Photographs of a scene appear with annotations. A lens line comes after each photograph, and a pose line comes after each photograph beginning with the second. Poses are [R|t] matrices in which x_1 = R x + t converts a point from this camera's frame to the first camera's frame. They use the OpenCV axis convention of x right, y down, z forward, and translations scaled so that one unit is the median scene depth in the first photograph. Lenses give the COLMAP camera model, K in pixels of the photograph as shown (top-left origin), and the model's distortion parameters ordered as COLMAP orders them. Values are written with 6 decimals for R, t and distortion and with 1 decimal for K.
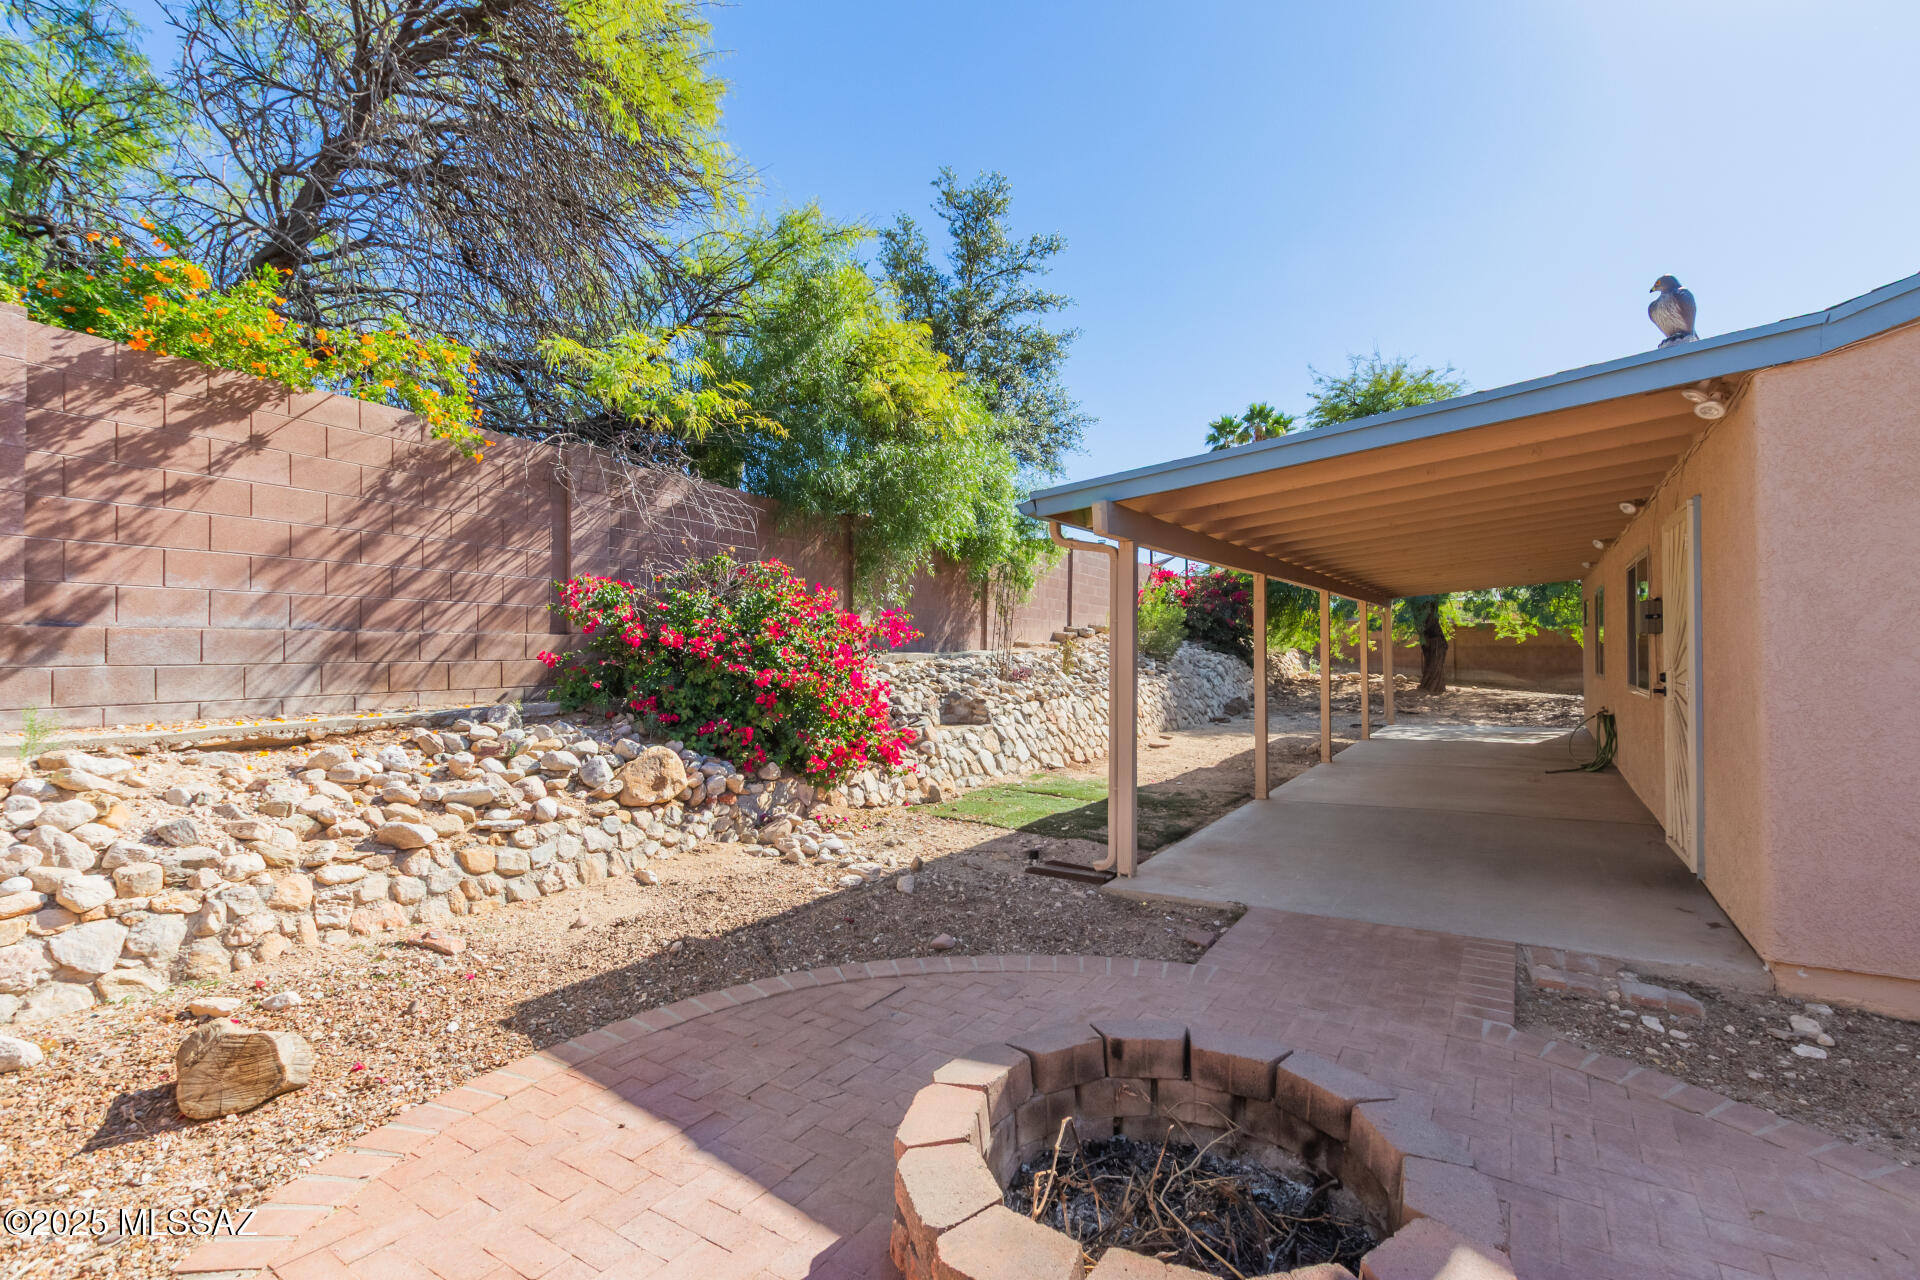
lens RADIAL K [[881.1, 0, 962.5], [0, 881.1, 640.8], [0, 0, 1]] dist [0.017915, -0.000021]
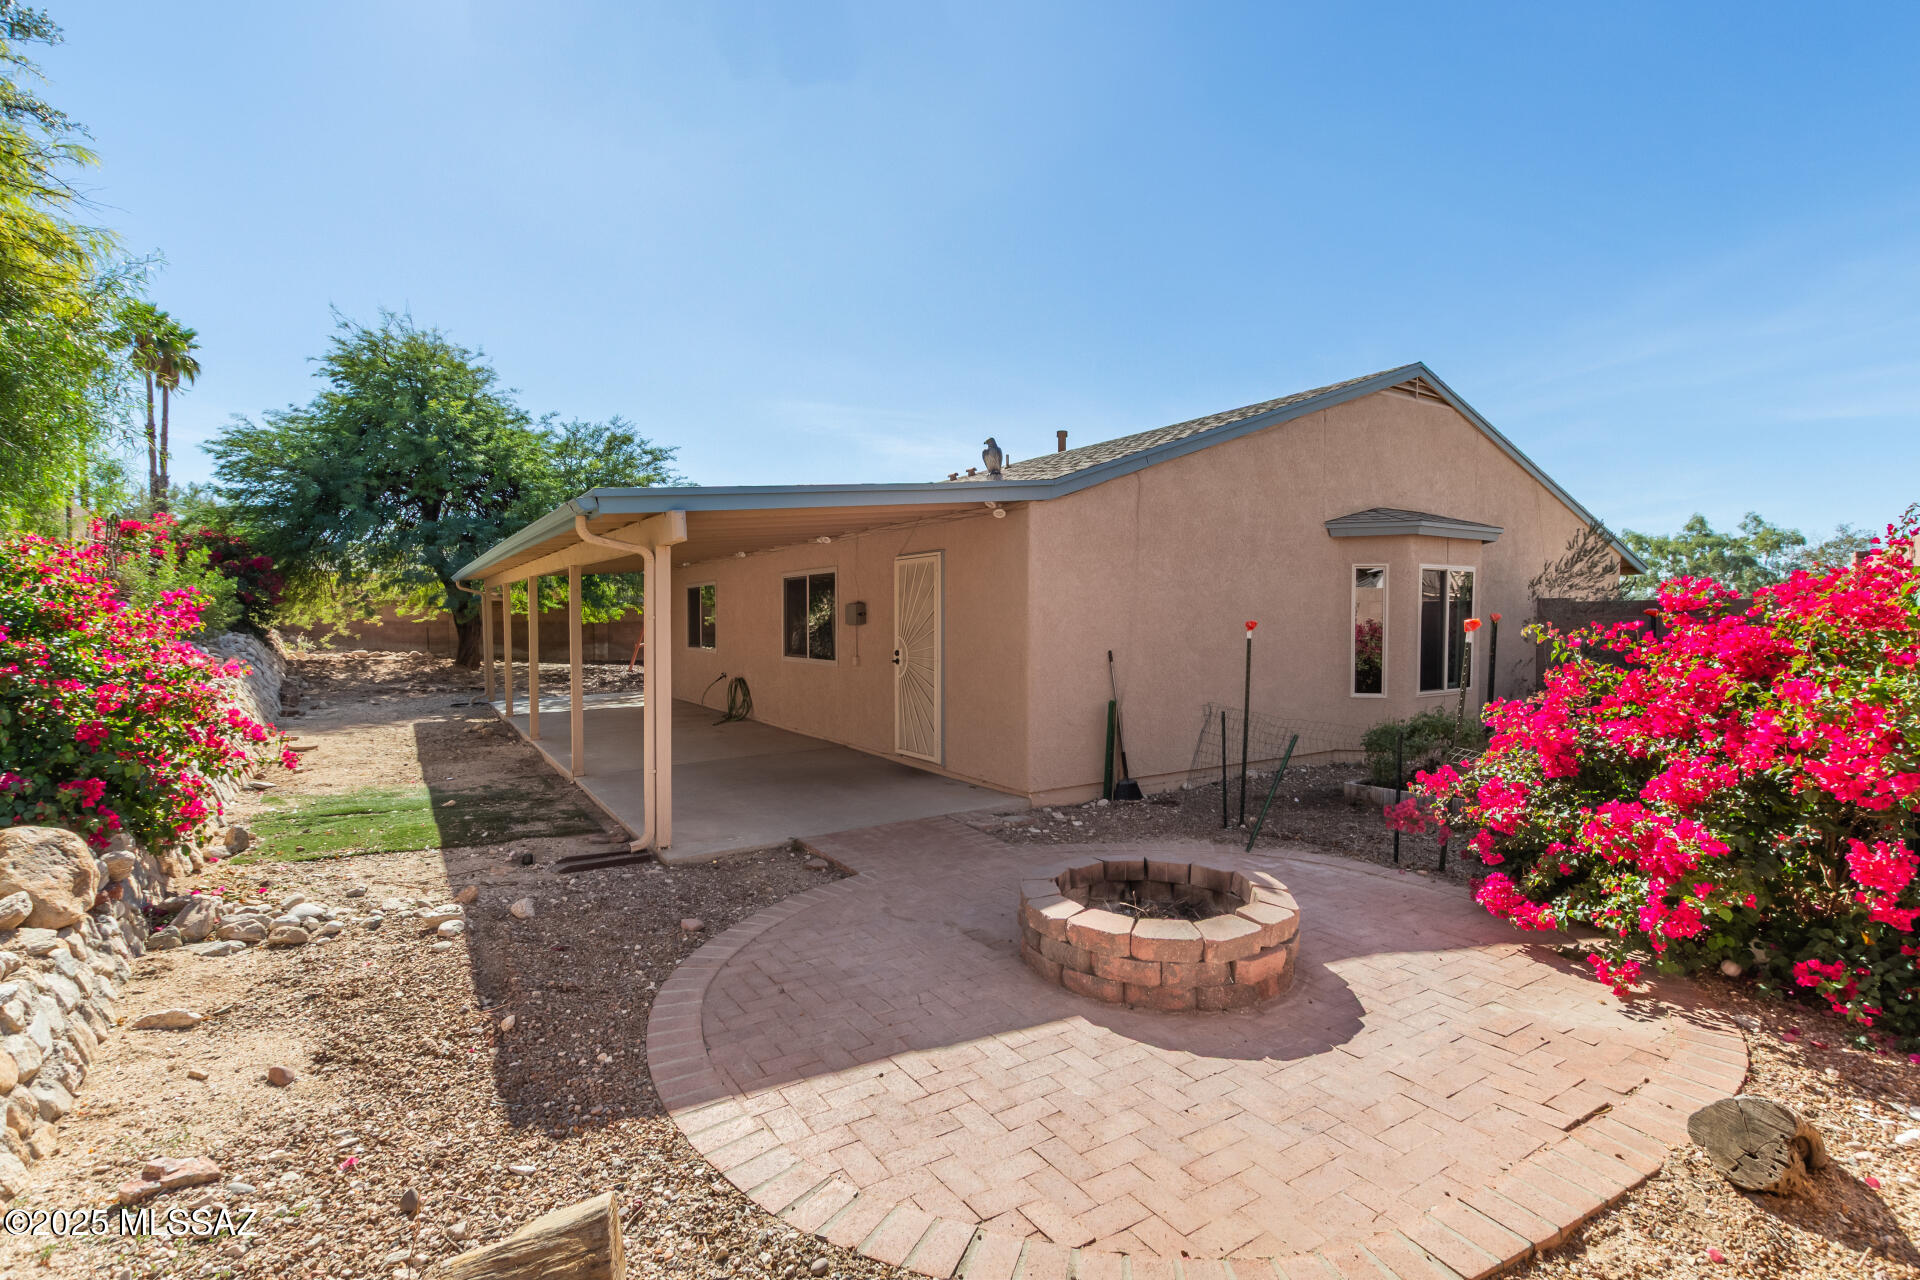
lens RADIAL K [[881.1, 0, 963.8], [0, 881.1, 641.2], [0, 0, 1]] dist [0.017915, -0.000021]
pose [[0.420409, -0.021783, 0.907073, -0.921602], [-0.009862, 0.999543, 0.028575, -0.040030], [-0.907281, -0.020959, 0.420003, 0.280172]]
